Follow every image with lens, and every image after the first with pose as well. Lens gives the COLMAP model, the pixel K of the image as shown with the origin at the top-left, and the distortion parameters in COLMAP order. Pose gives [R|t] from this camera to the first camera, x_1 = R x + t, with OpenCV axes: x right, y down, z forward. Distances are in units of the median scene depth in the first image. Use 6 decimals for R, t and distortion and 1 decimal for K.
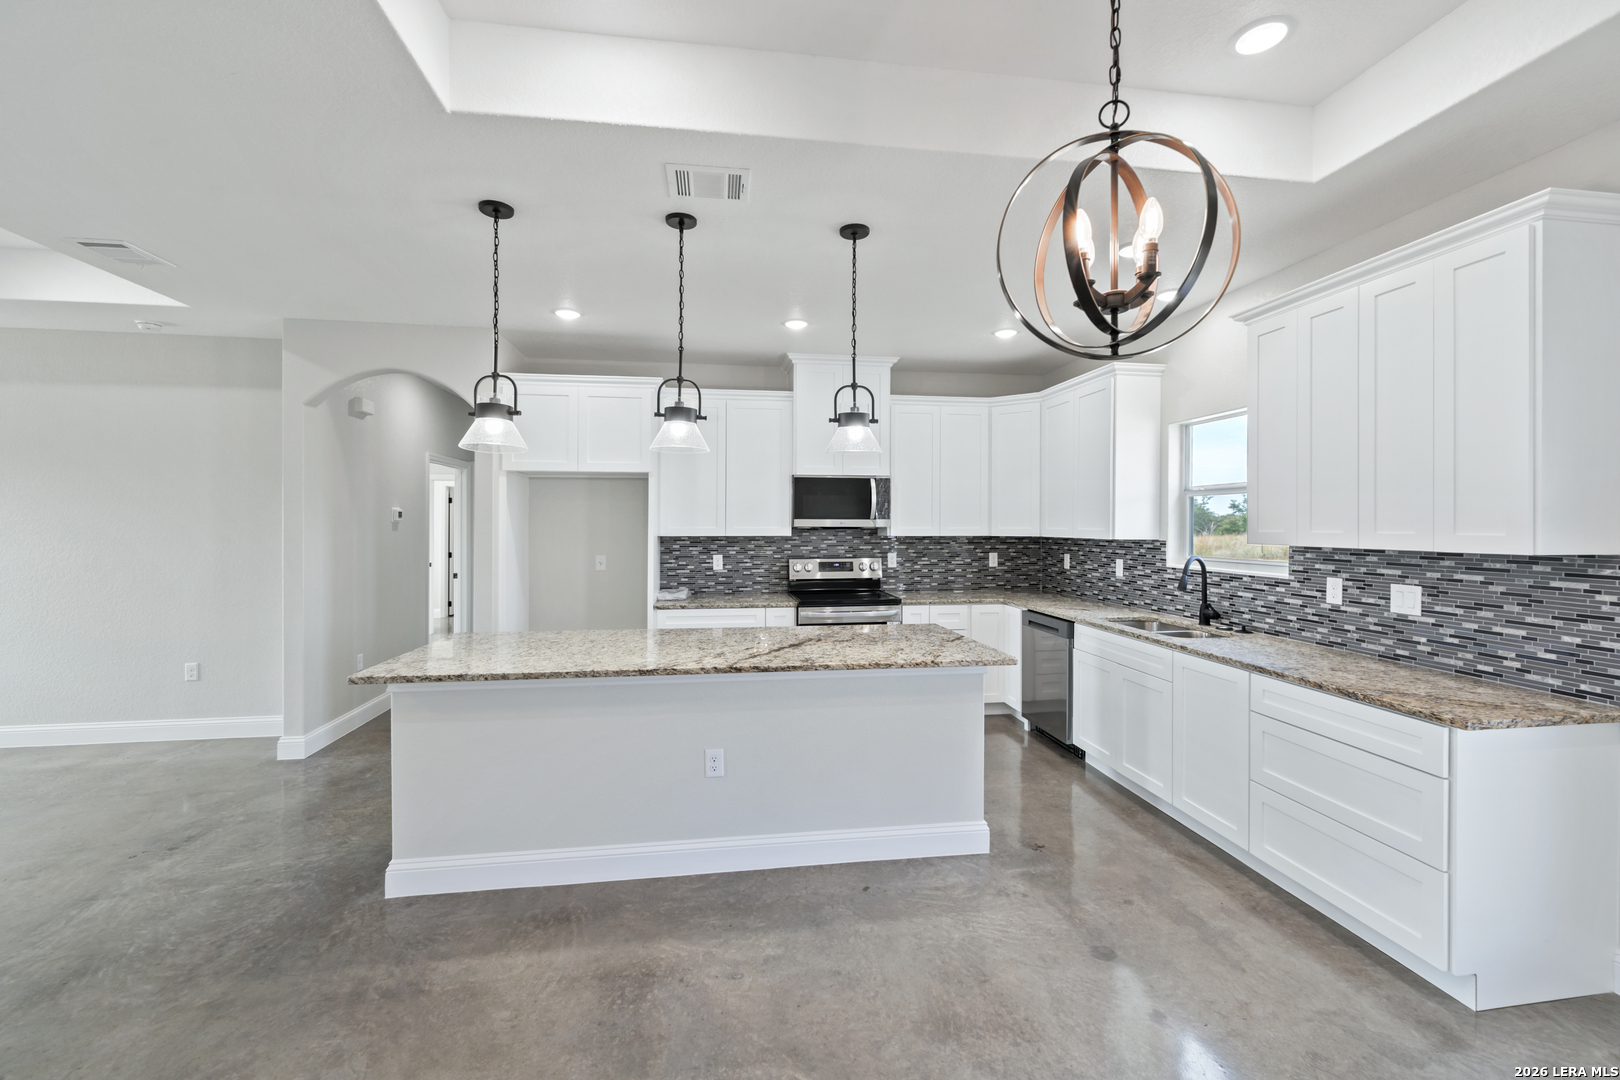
lens RADIAL K [[666.1, 0, 814.4], [0, 666.1, 525.2], [0, 0, 1]] dist [0.004449, -0.000103]
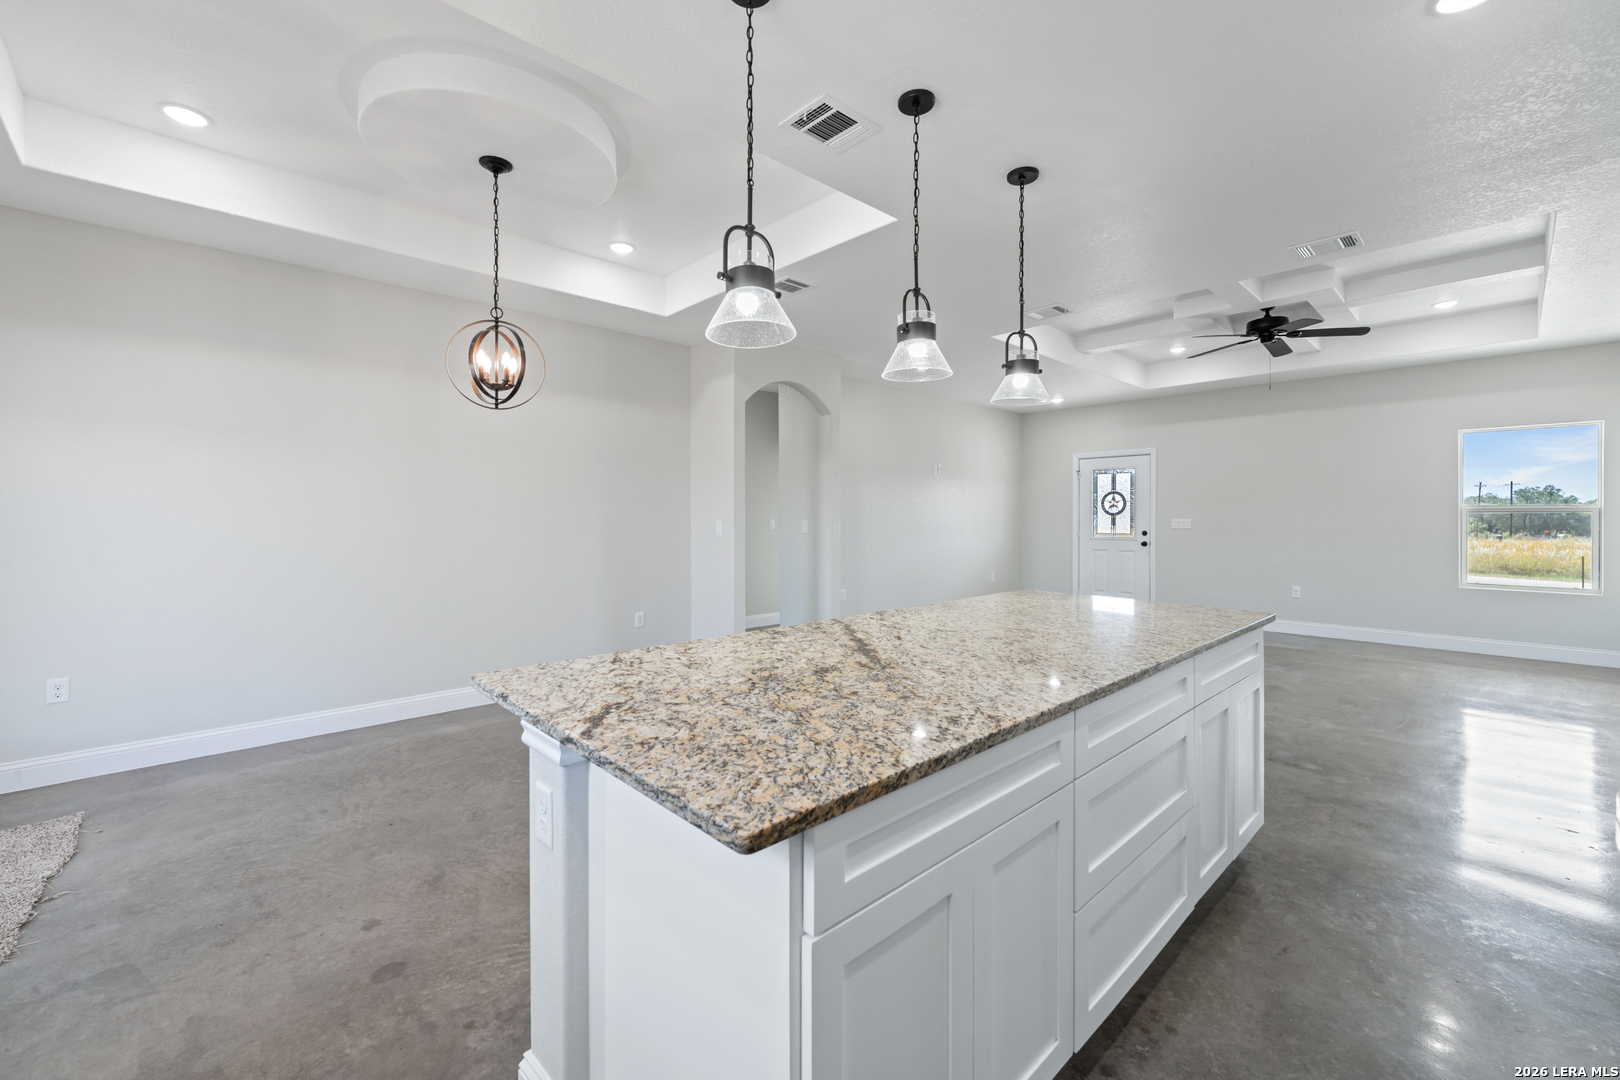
lens RADIAL K [[666.1, 0, 818.2], [0, 666.1, 527.0], [0, 0, 1]] dist [0.004449, -0.000103]
pose [[-0.816443, 0.007038, -0.577384, 0.235533], [-0.009035, 0.999648, 0.024962, 0.031125], [0.577356, 0.025596, -0.816091, 0.980546]]
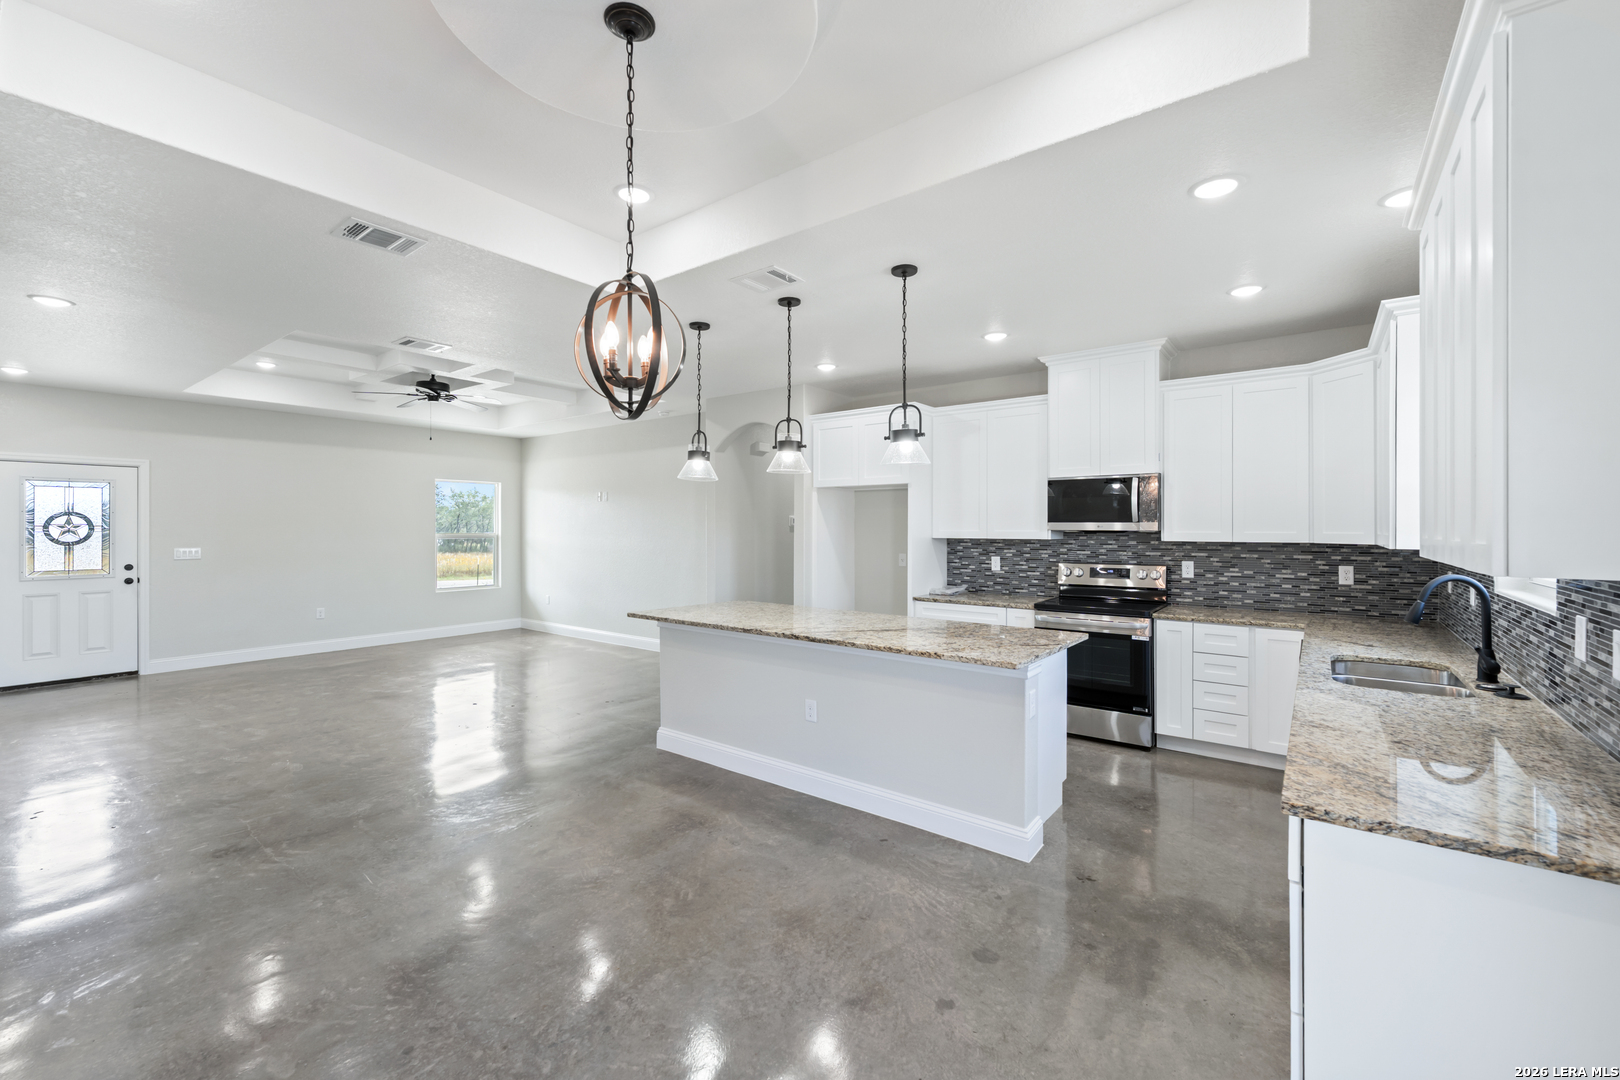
lens RADIAL K [[666.1, 0, 815.6], [0, 666.1, 532.6], [0, 0, 1]] dist [0.004449, -0.000103]
pose [[0.699173, 0.005322, -0.714932, 0.480039], [-0.002443, 0.999984, 0.005054, 0.001819], [0.714948, -0.001787, 0.699175, 0.060330]]
